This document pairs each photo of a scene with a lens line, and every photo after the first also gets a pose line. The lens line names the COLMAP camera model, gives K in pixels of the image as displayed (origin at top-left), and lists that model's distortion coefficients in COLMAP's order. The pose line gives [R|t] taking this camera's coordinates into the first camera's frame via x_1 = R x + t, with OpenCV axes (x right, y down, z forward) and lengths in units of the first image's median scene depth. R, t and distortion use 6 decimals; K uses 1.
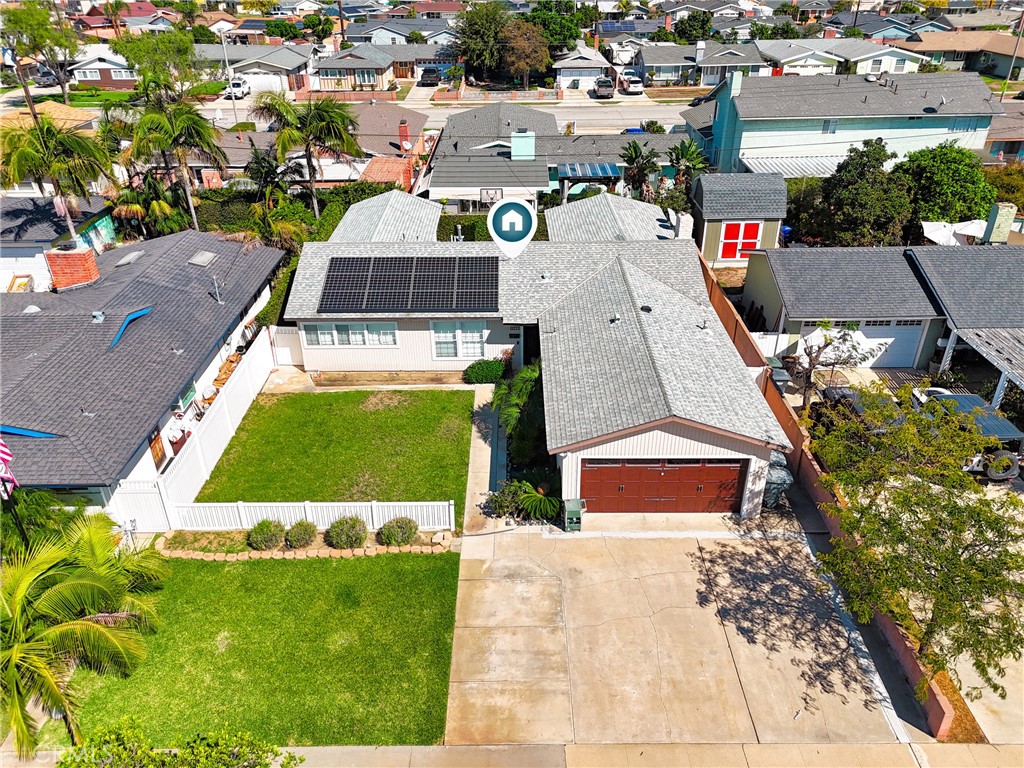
lens RADIAL K [[764.5, 0, 512.0], [0, 764.5, 384.0], [0, 0, 1]] dist [0.109086, -0.126037]
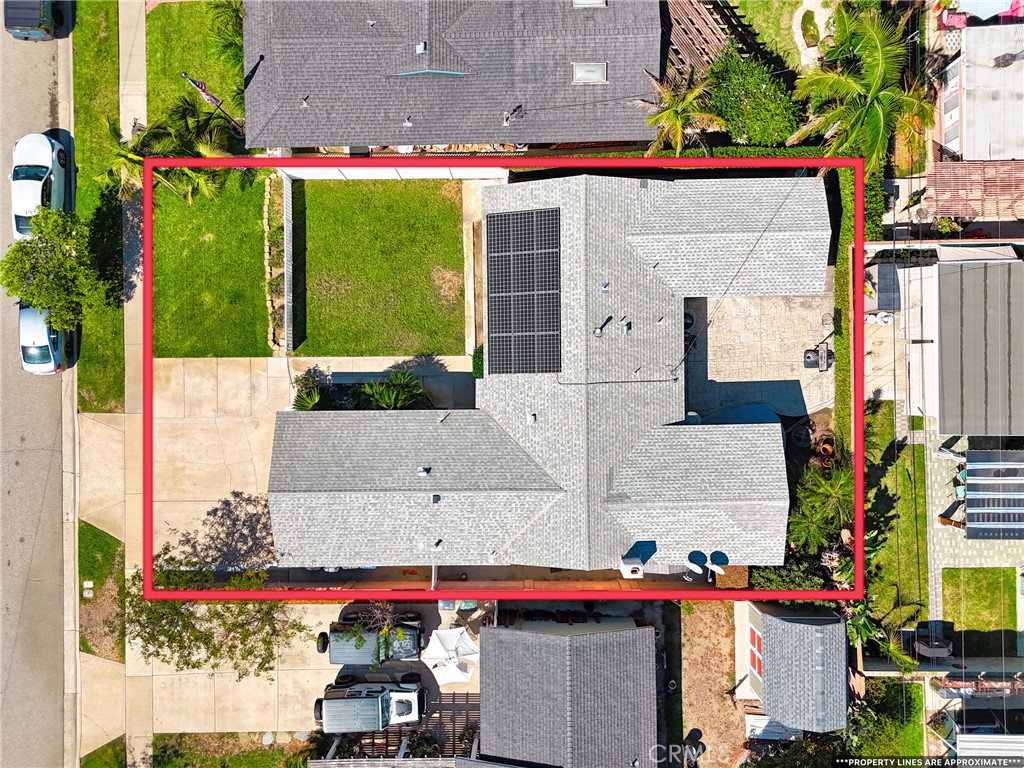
lens RADIAL K [[764.5, 0, 512.0], [0, 764.5, 384.0], [0, 0, 1]] dist [0.109086, -0.126037]
pose [[0.010463, 0.999945, 0.000383, -0.004134], [-0.461245, 0.004486, 0.887261, -1.598867], [0.887211, -0.009460, 0.461267, 0.728485]]
